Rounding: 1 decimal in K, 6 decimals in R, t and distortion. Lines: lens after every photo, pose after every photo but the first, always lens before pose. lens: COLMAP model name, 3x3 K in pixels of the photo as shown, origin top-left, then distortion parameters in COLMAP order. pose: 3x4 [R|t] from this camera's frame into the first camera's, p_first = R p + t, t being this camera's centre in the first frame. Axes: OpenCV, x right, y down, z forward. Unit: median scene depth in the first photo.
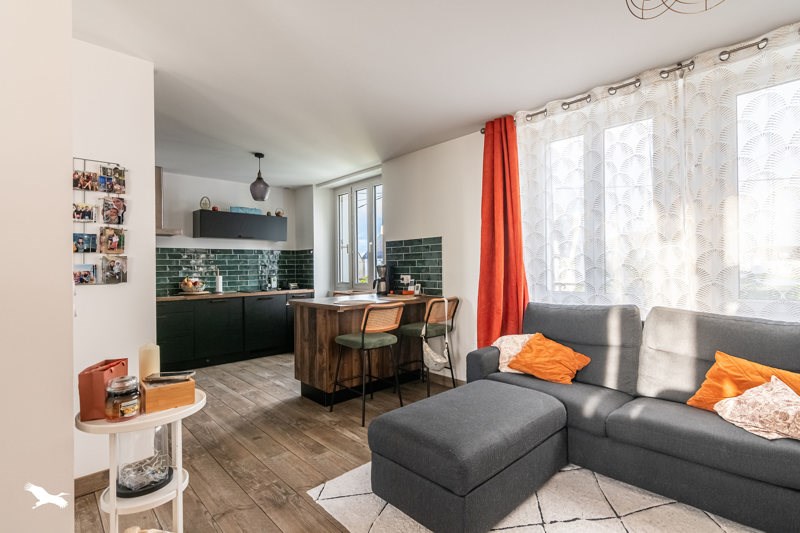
lens RADIAL K [[392.2, 0, 418.3], [0, 392.2, 257.6], [0, 0, 1]] dist [0.000439, 0.000138]
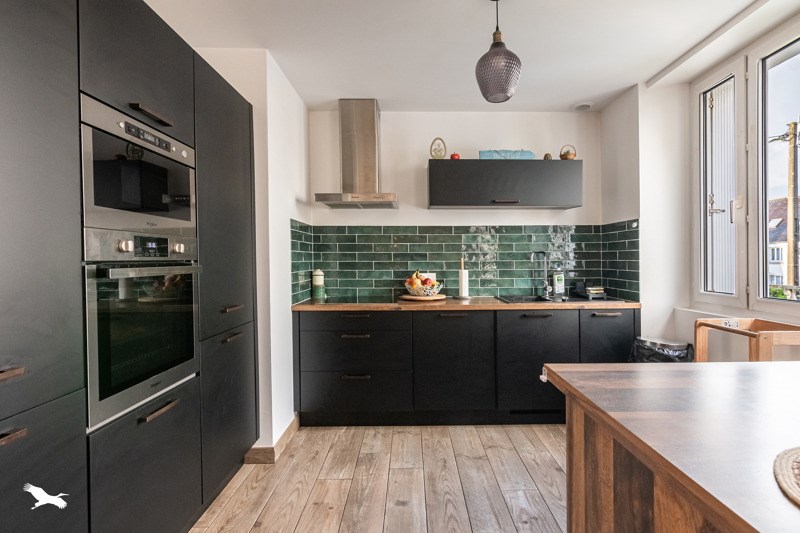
lens RADIAL K [[392.2, 0, 418.3], [0, 392.2, 257.6], [0, 0, 1]] dist [0.000439, 0.000138]
pose [[0.714139, 0.007459, -0.699964, -0.128315], [0.010333, 0.999722, 0.021196, 0.013238], [0.699928, -0.022370, 0.713863, 0.483755]]
